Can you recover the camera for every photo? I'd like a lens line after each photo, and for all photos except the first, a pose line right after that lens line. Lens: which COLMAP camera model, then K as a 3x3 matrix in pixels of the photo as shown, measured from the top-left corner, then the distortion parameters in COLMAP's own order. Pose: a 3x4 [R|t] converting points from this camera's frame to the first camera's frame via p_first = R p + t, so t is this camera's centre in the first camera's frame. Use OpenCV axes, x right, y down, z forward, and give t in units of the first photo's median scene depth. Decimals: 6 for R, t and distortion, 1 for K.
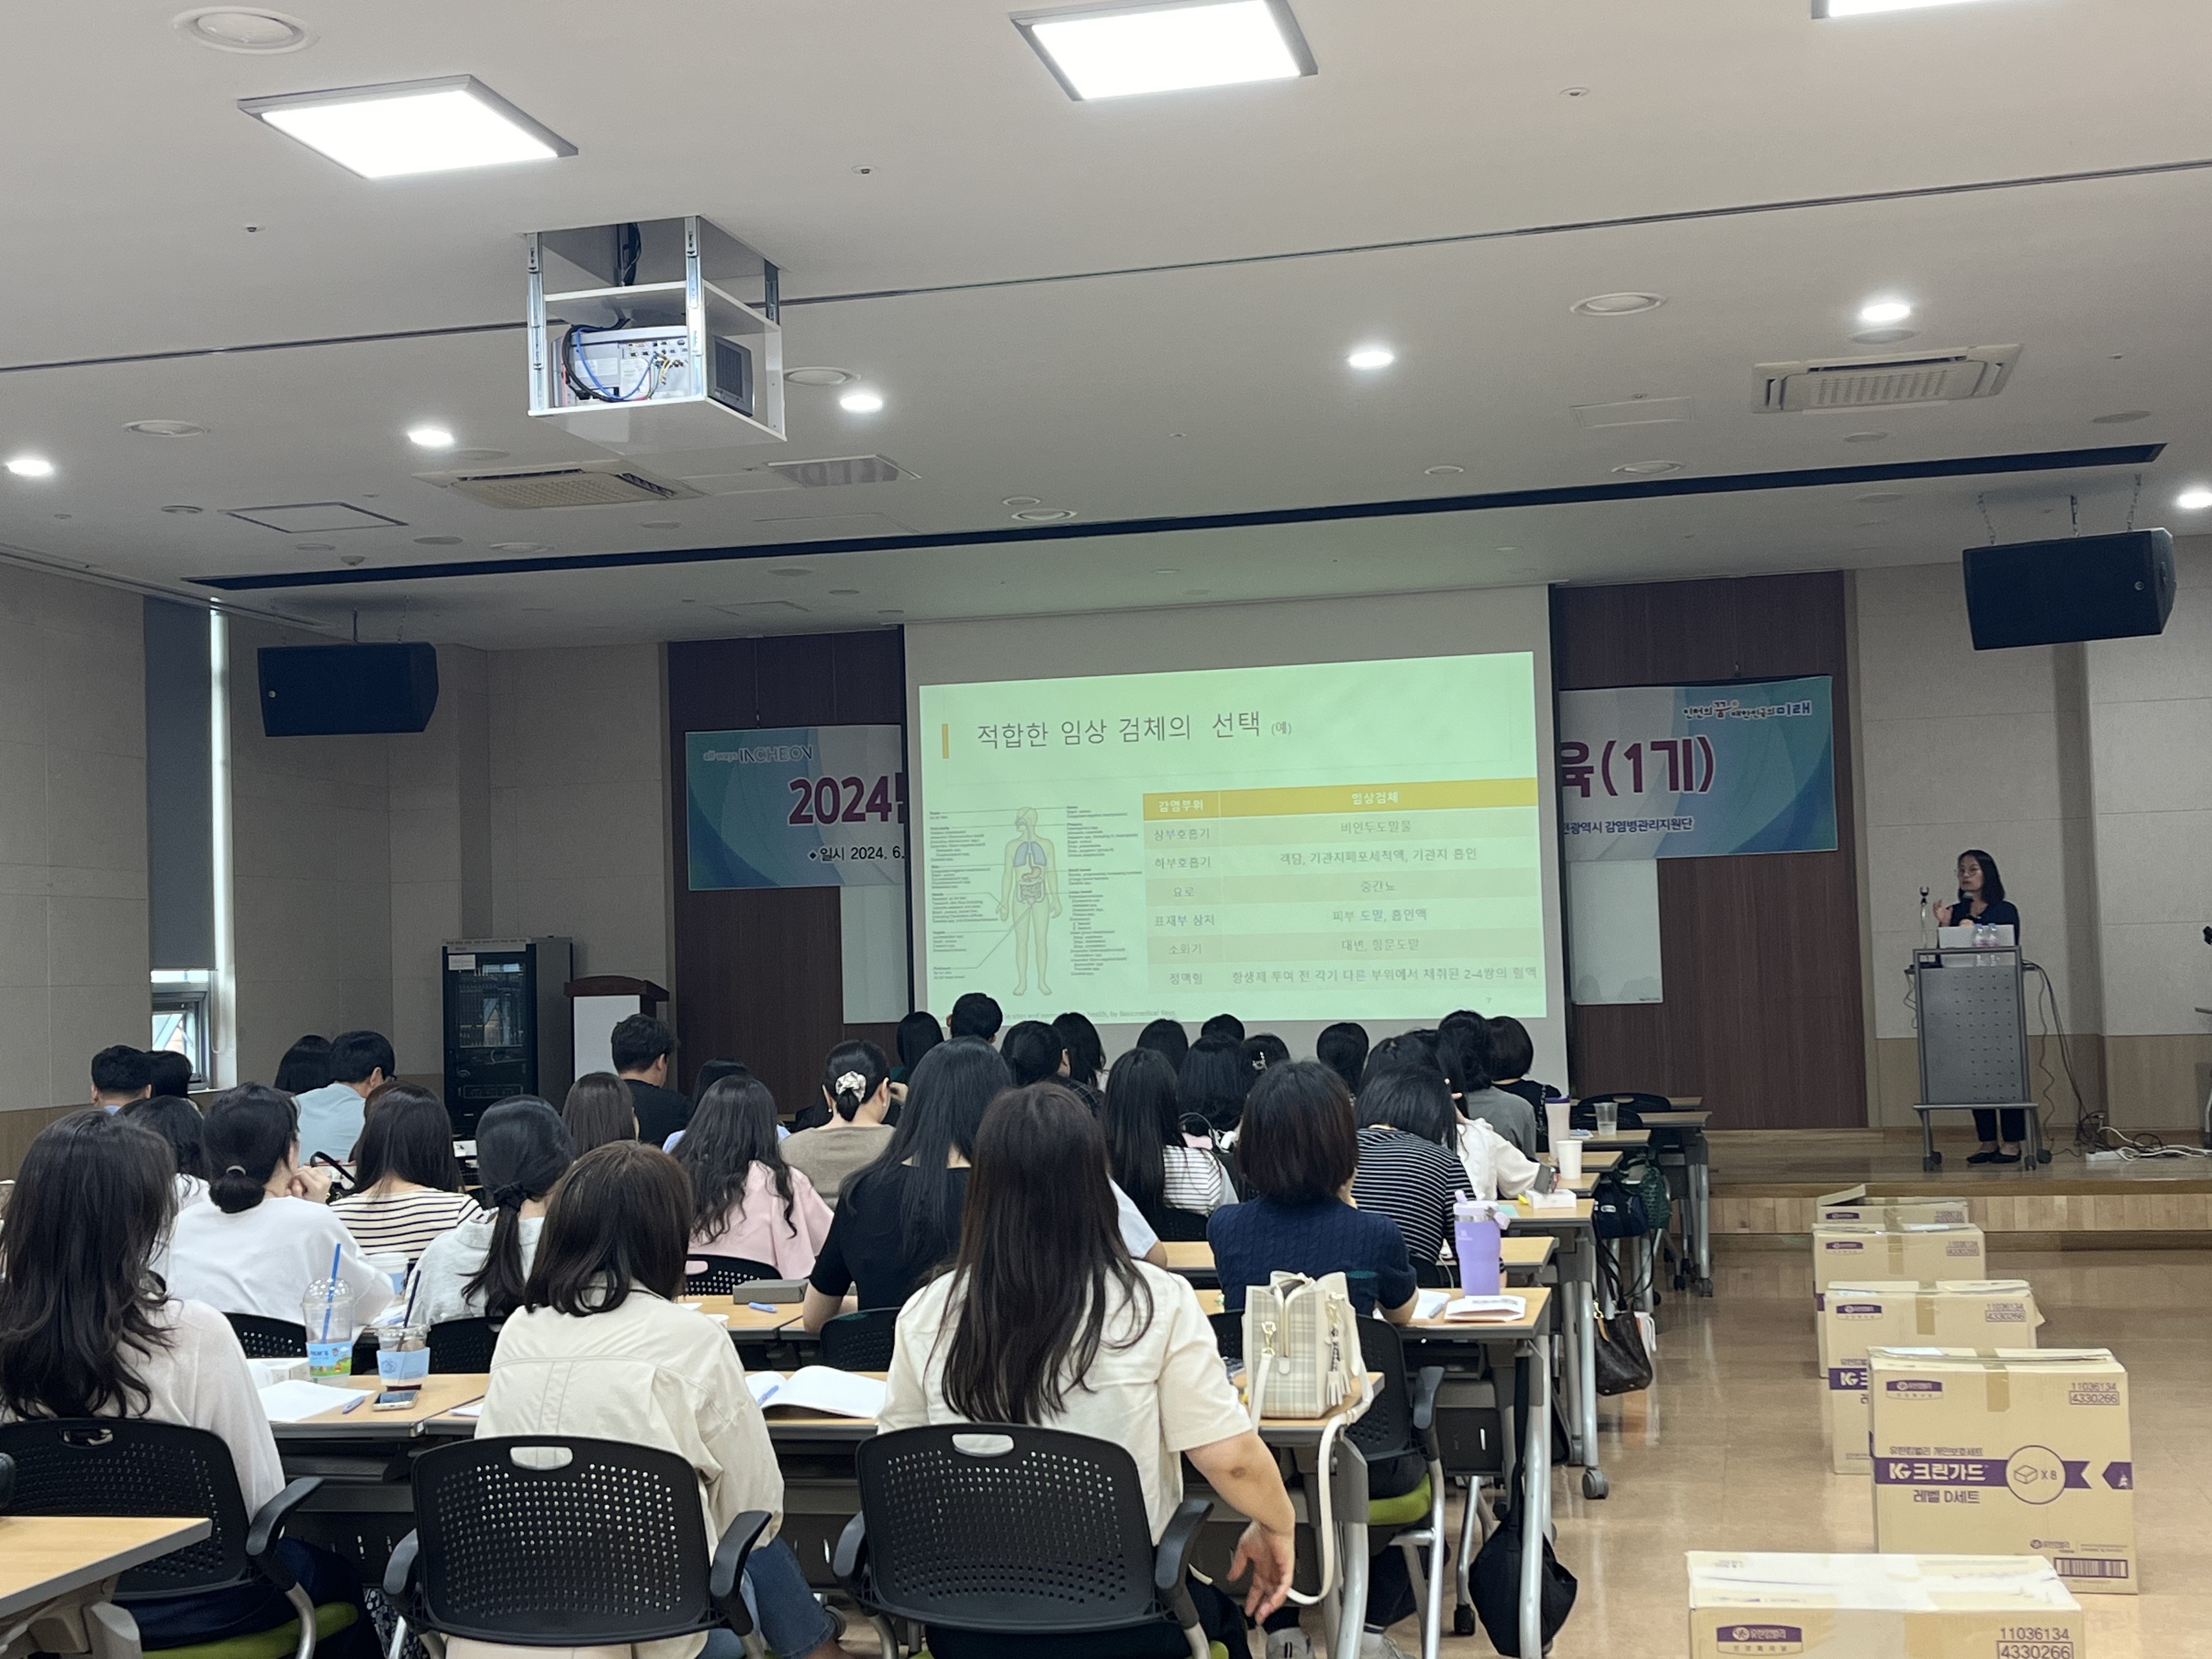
lens RADIAL K [[2762.5, 0, 1055.1], [0, 2762.5, 786.6], [0, 0, 1]] dist [0.063771, 0.000000]
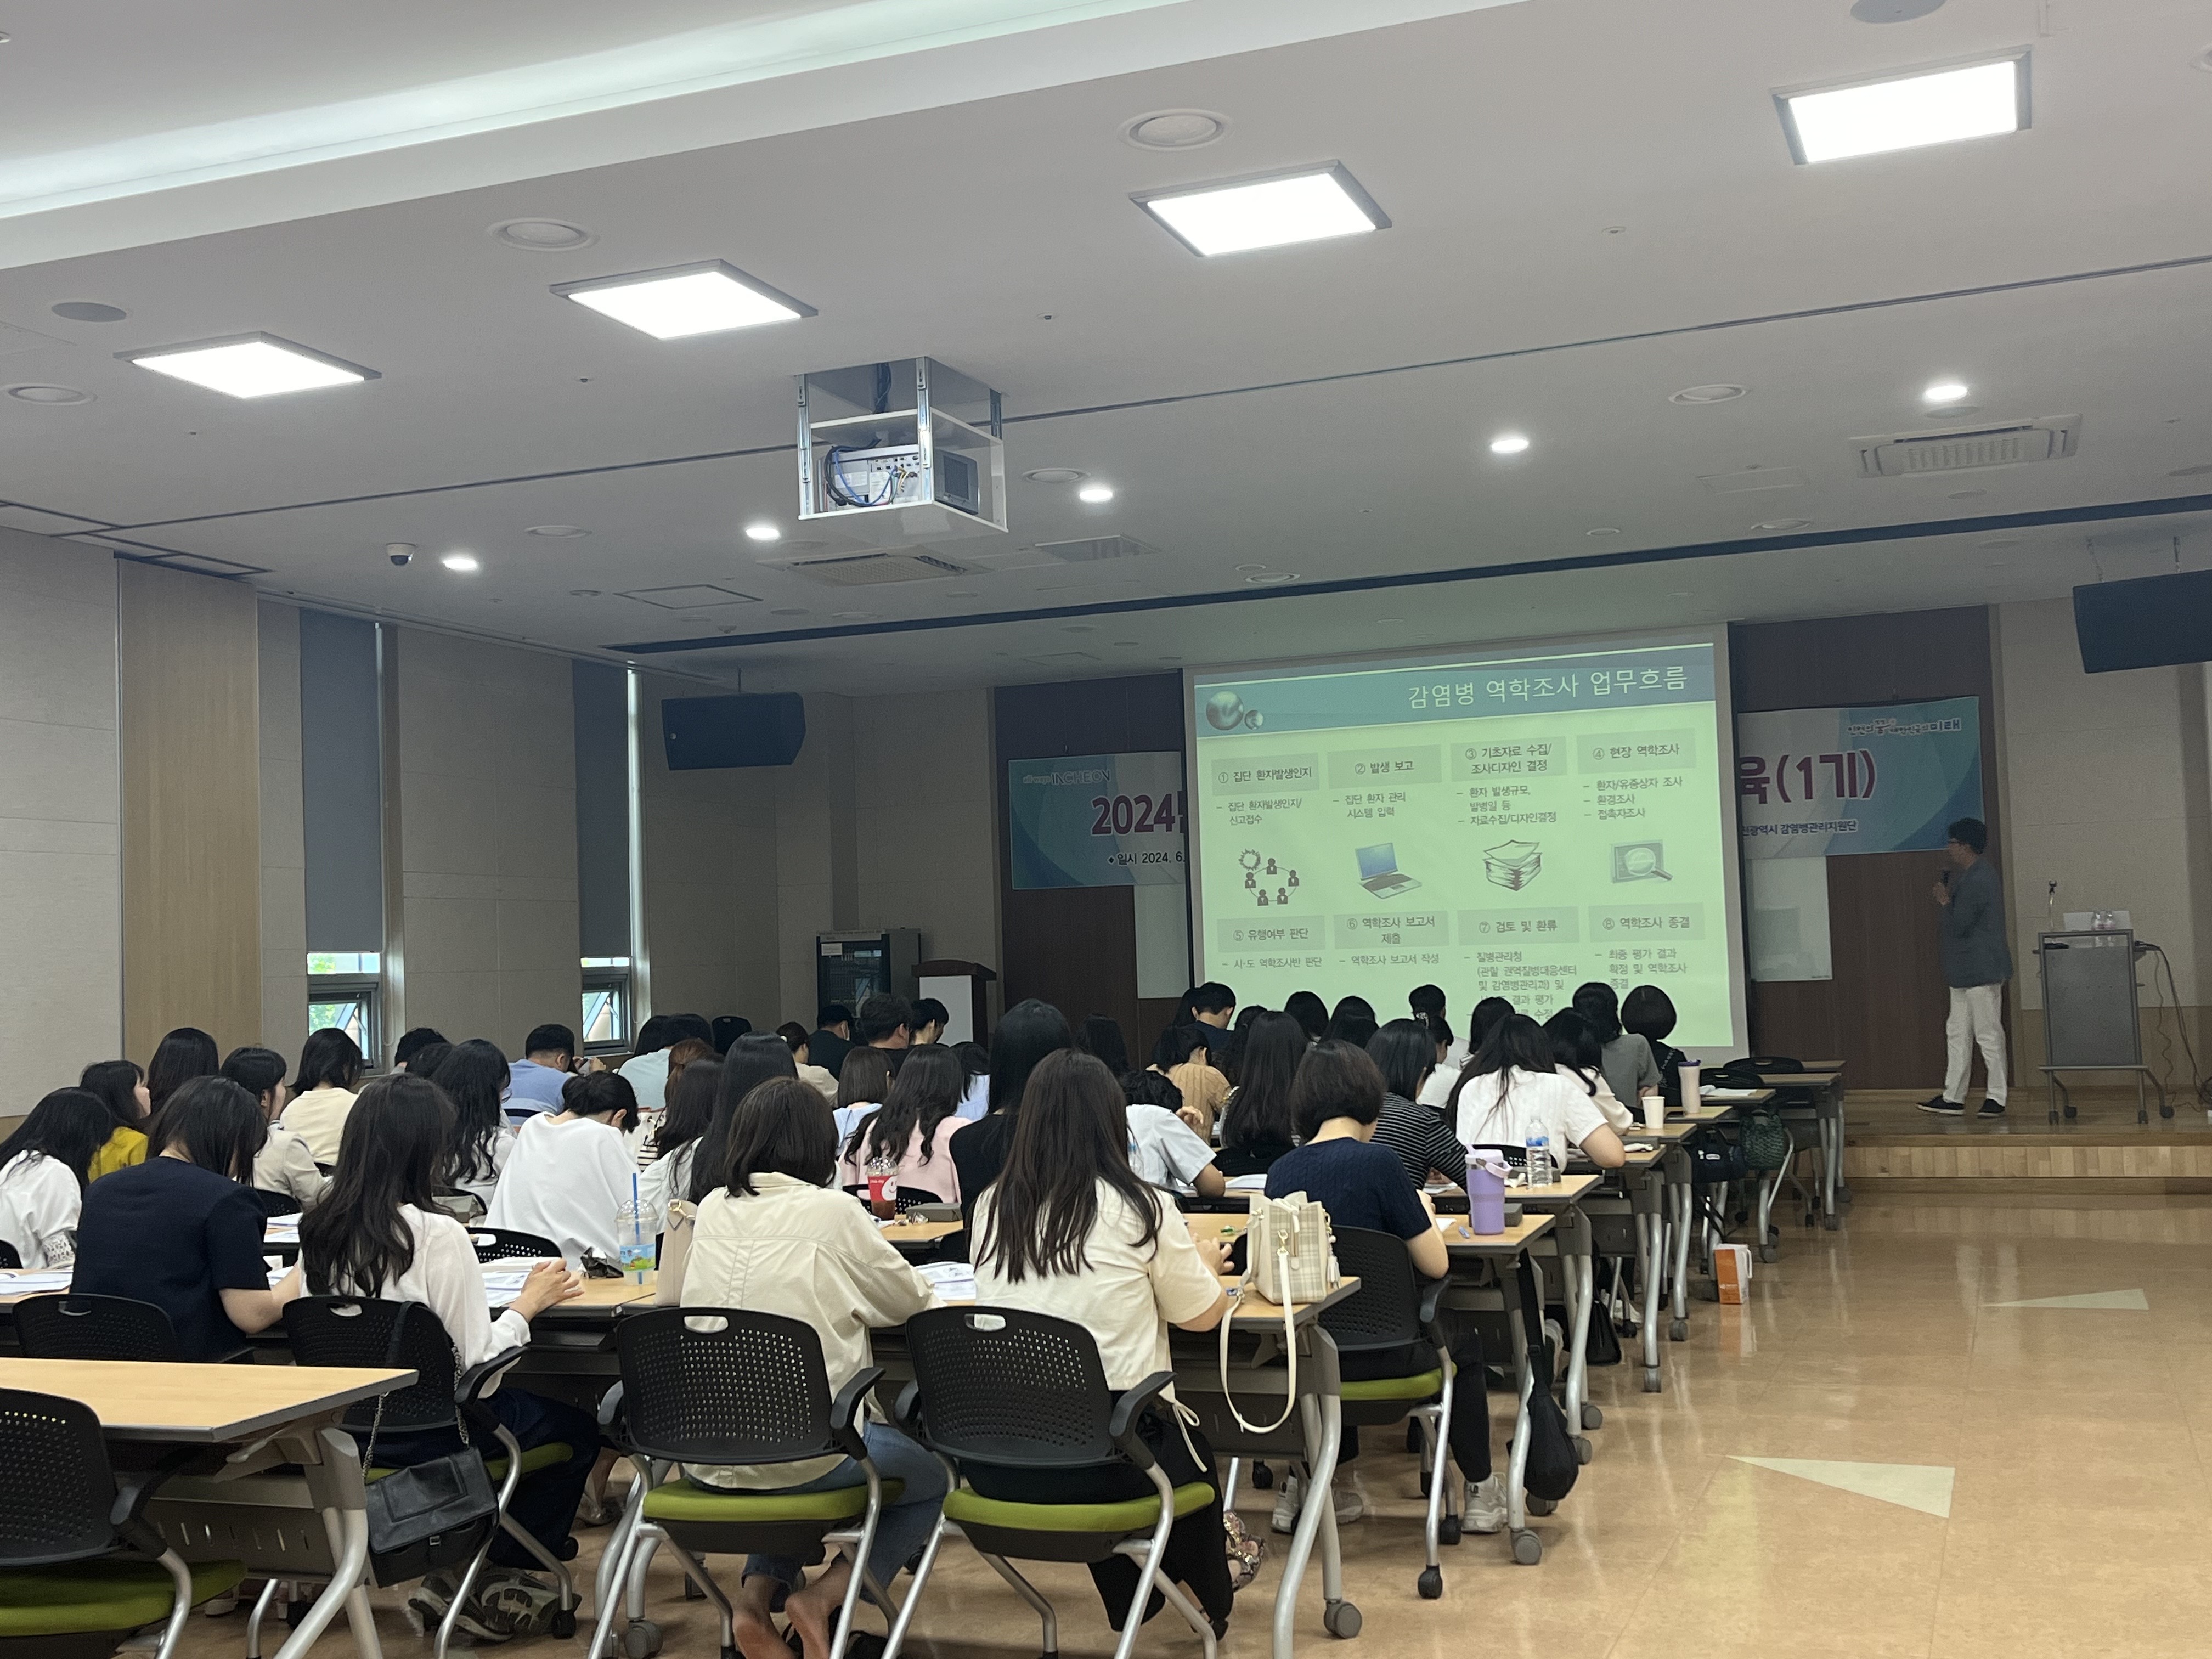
lens RADIAL K [[2335.5, 0, 1087.9], [0, 2335.5, 823.8], [0, 0, 1]] dist [0.070661, 0.000000]
pose [[0.991586, -0.012475, -0.128849, 0.043034], [0.013979, 0.999844, 0.010774, -0.002883], [0.128694, -0.012485, 0.991606, -0.023309]]
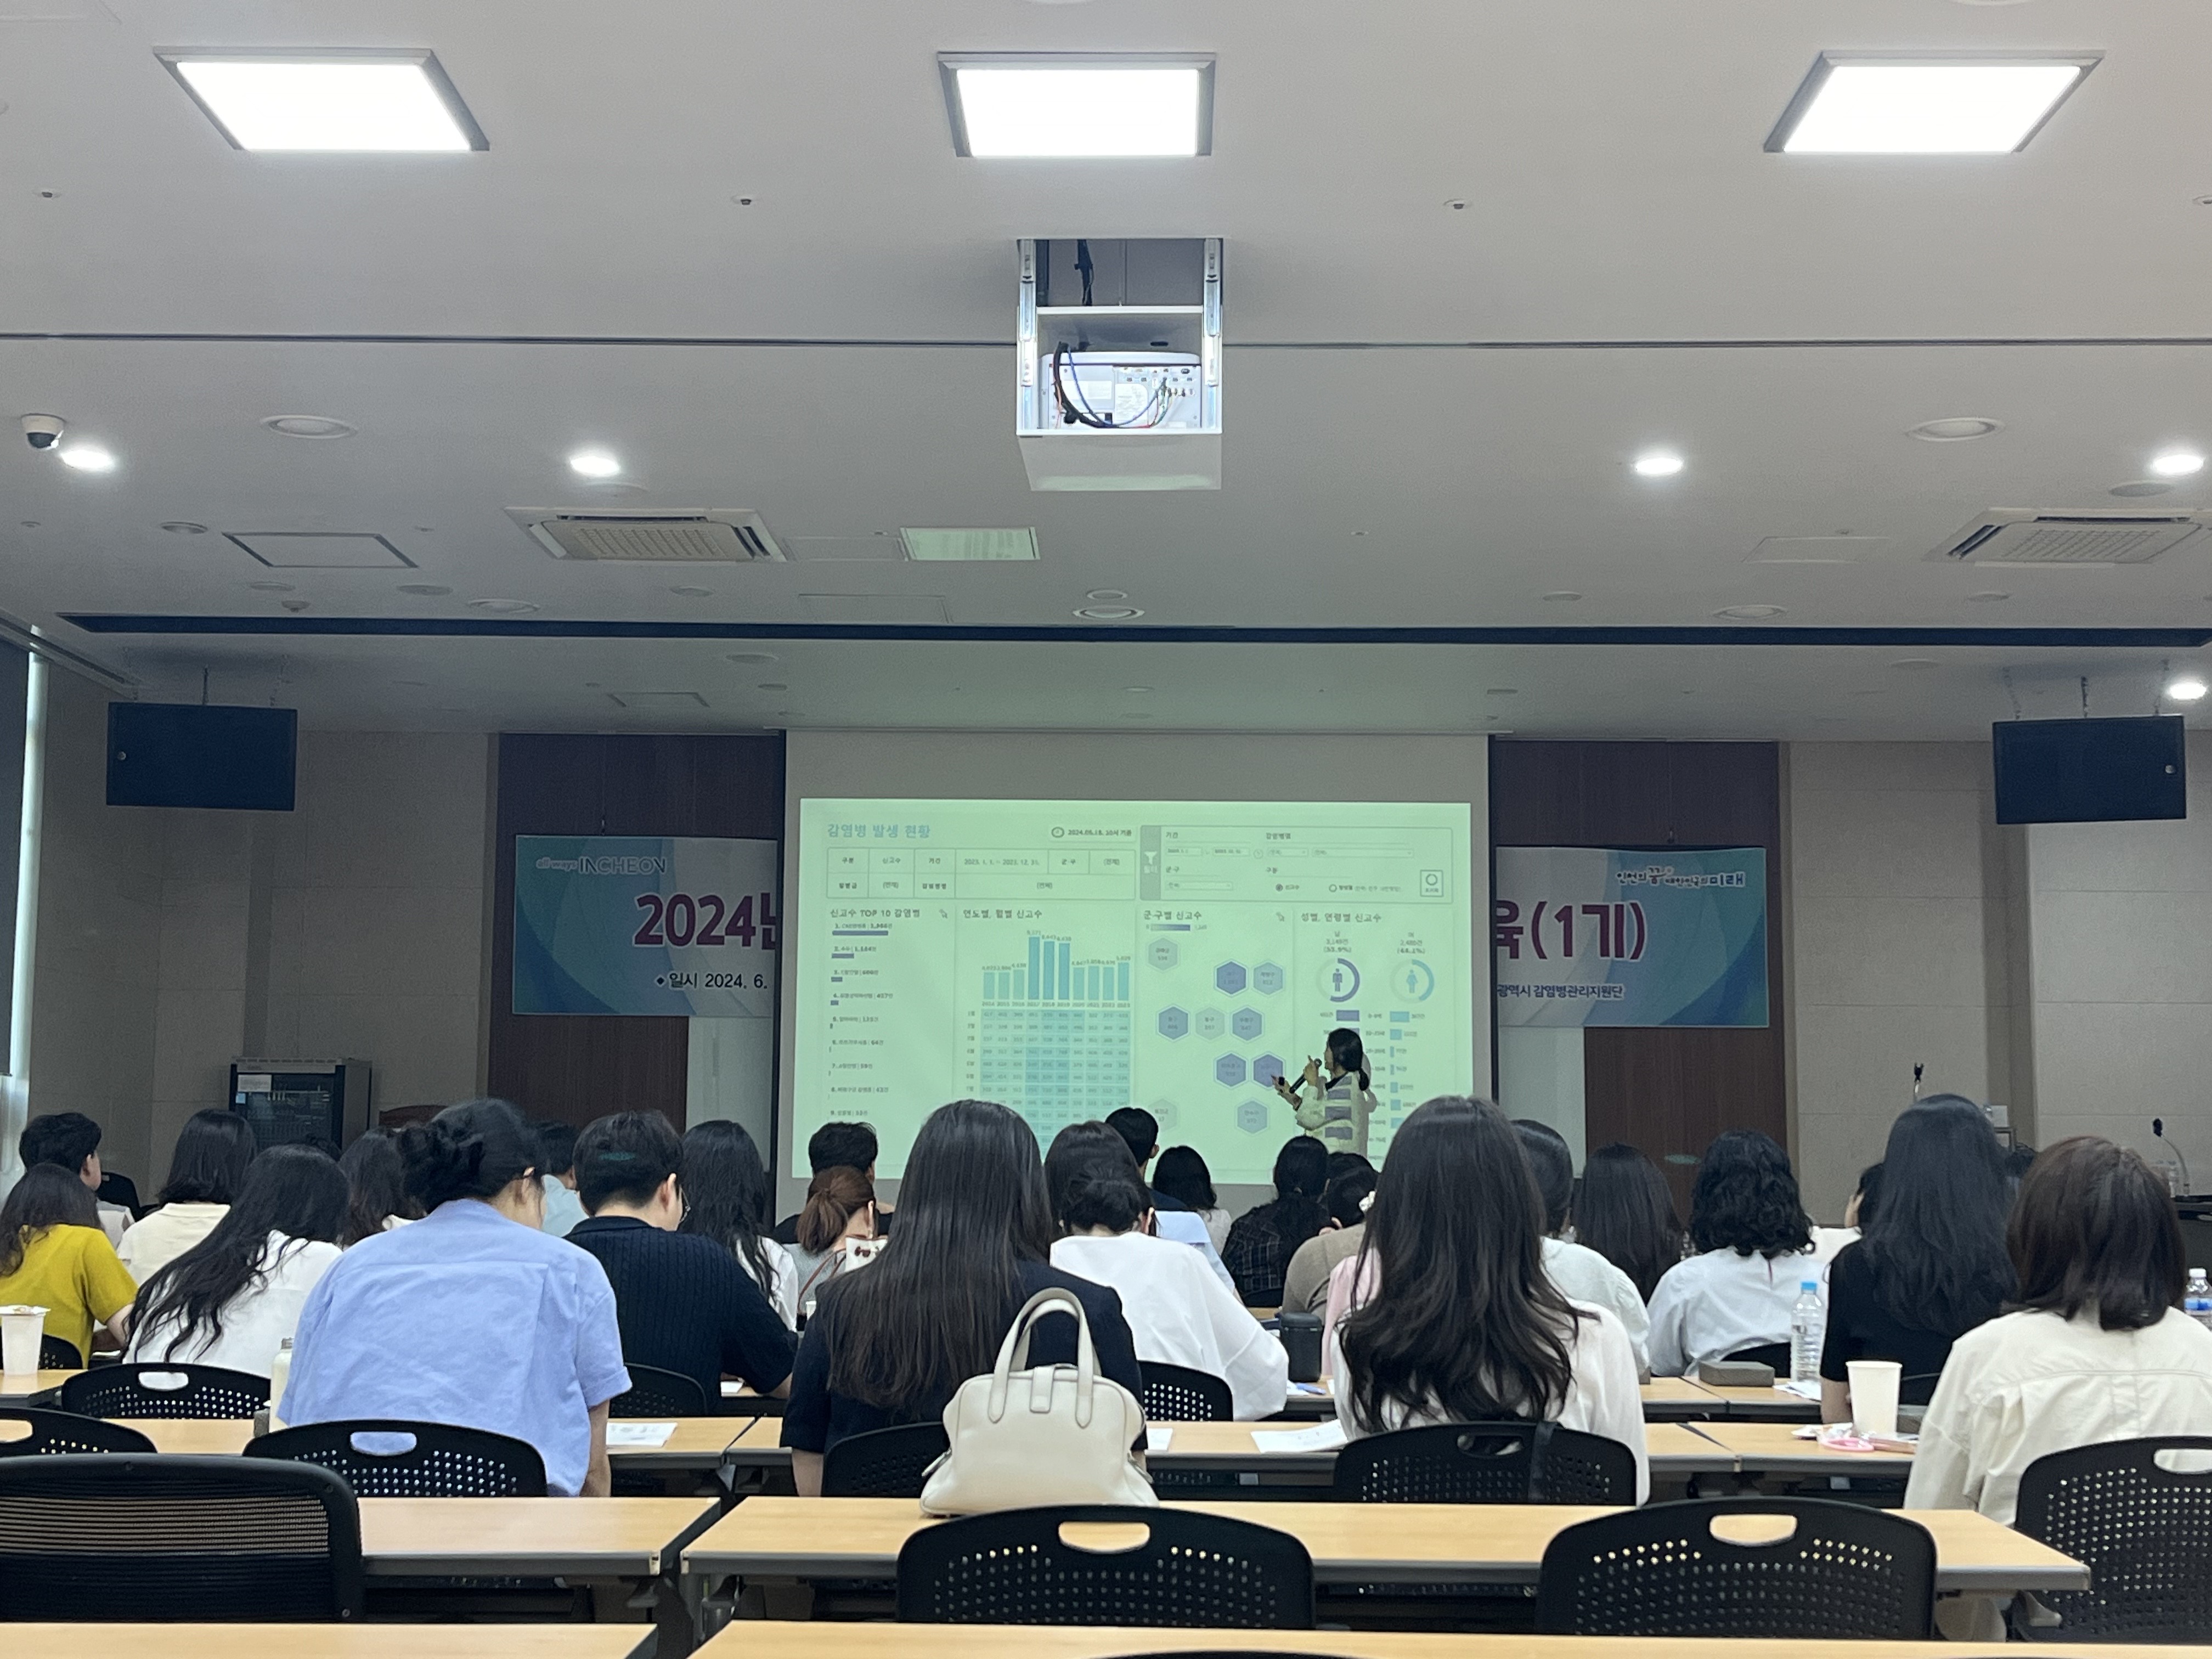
lens RADIAL K [[3004.1, 0, 1087.6], [0, 3004.1, 750.7], [0, 0, 1]] dist [0.028921, 0.000000]
pose [[0.974060, 0.069247, 0.215434, -0.210968], [-0.052851, 0.995315, -0.080966, 0.028139], [-0.220031, 0.067480, 0.973156, 0.019115]]
